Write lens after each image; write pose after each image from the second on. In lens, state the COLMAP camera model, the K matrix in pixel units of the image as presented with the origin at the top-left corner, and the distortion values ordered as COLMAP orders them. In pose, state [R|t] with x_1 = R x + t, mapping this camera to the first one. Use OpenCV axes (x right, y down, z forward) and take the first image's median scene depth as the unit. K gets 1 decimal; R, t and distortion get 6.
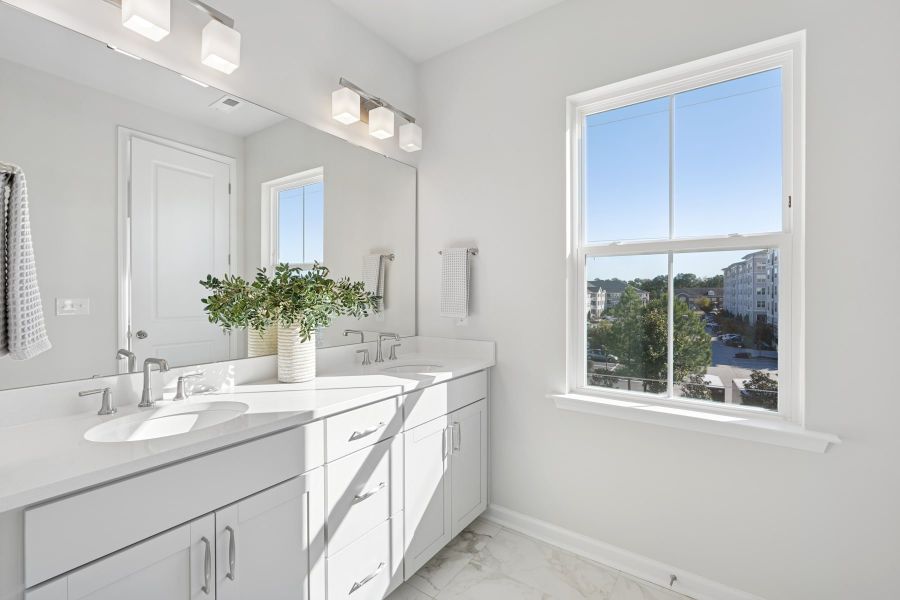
lens RADIAL K [[404.9, 0, 452.3], [0, 404.9, 294.0], [0, 0, 1]] dist [-0.020001, 0.011894]
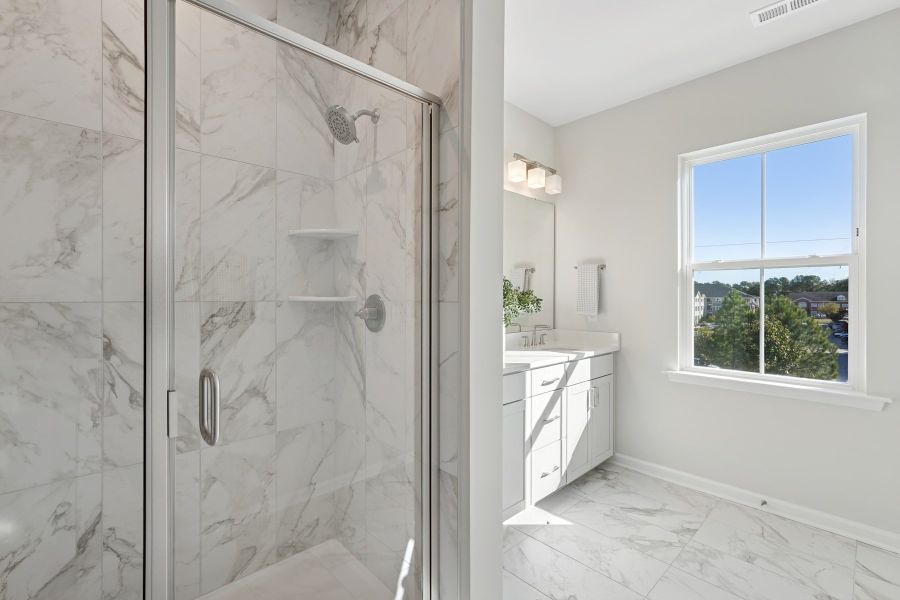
lens RADIAL K [[404.9, 0, 452.3], [0, 404.9, 294.0], [0, 0, 1]] dist [-0.020001, 0.011894]
pose [[0.980601, 0.002606, -0.195995, -0.197965], [-0.004417, 0.999951, -0.008803, 0.000821], [0.195963, 0.009498, 0.980565, -0.484957]]
